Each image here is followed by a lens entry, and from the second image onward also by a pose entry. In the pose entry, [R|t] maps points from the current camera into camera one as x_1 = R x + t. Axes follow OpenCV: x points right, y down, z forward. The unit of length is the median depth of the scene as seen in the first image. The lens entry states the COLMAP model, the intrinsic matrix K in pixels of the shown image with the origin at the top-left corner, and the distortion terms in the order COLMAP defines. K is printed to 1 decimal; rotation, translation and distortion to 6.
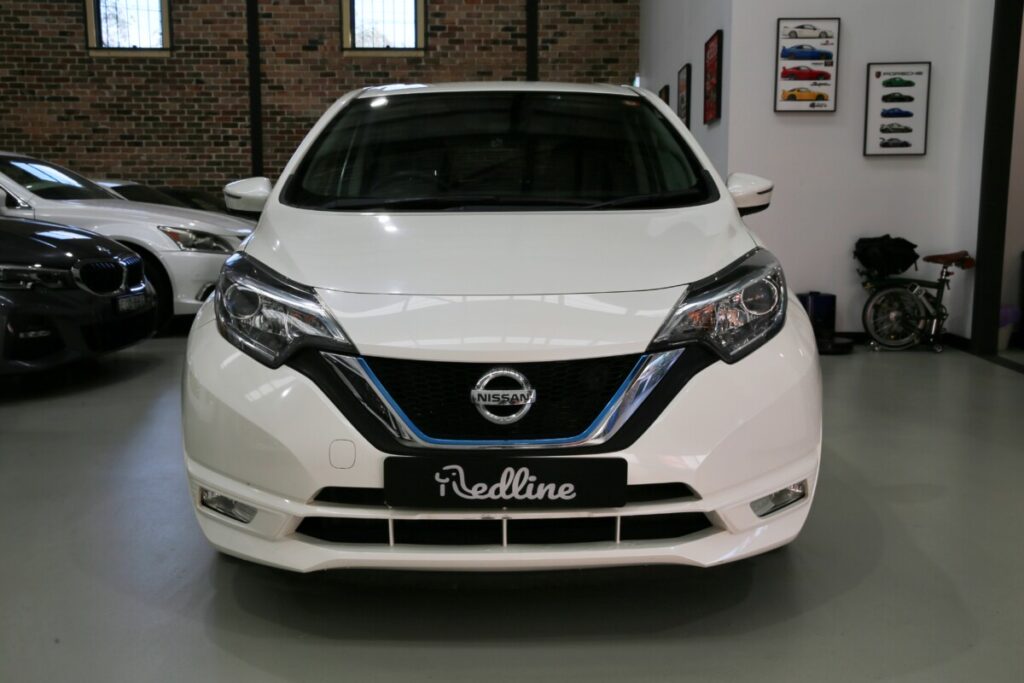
lens RADIAL K [[1021.3, 0, 509.4], [0, 1021.3, 336.6], [0, 0, 1]] dist [0.044491, 0.000000]
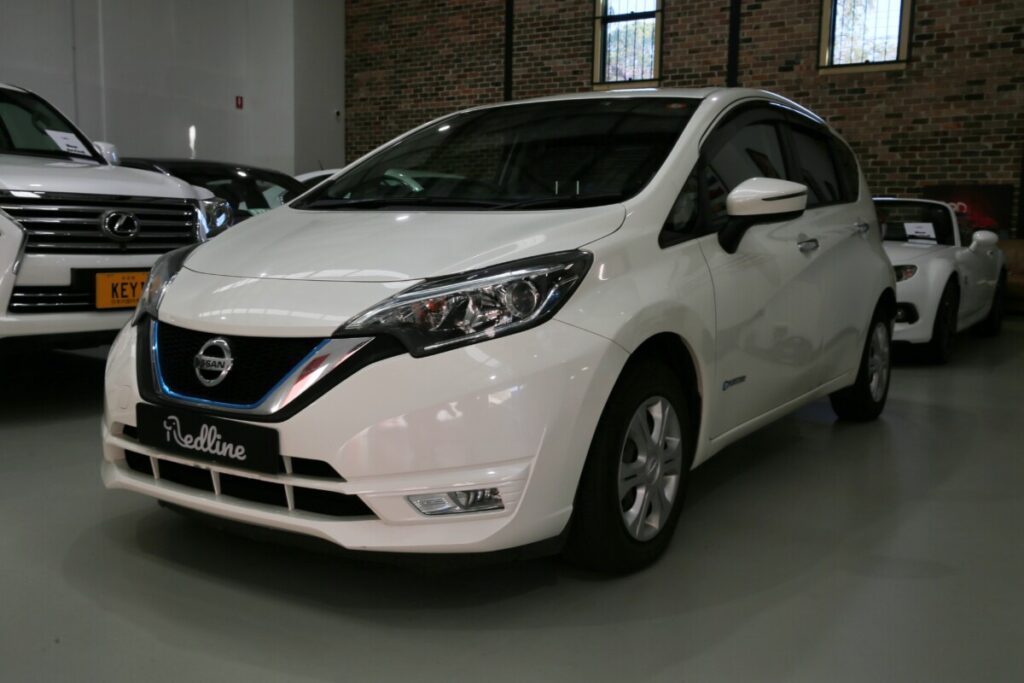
lens RADIAL K [[1021.3, 0, 515.9], [0, 1021.3, 341.5], [0, 0, 1]] dist [0.044491, 0.000000]
pose [[0.821801, 0.084751, -0.563436, 0.301001], [-0.097082, 0.995243, 0.008104, -0.002398], [0.561443, 0.048039, 0.826120, 0.078217]]
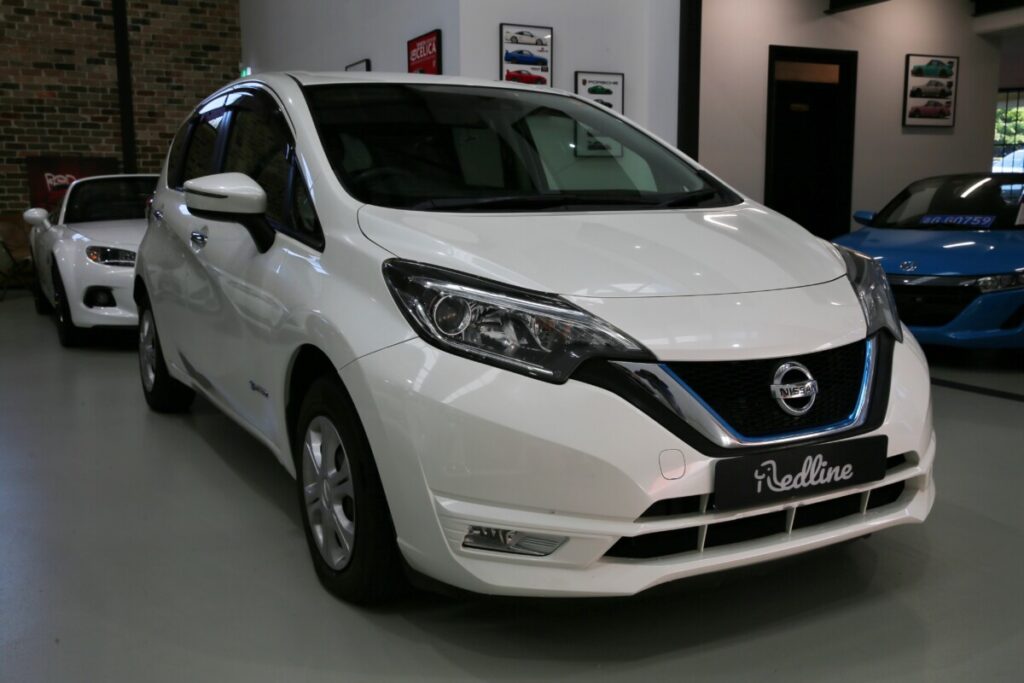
lens RADIAL K [[1021.3, 0, 508.5], [0, 1021.3, 352.6], [0, 0, 1]] dist [0.044491, 0.000000]
pose [[0.872551, -0.079329, 0.482040, -0.247147], [0.070128, 0.996847, 0.037111, -0.011981], [-0.483464, 0.001423, 0.875363, 0.076256]]
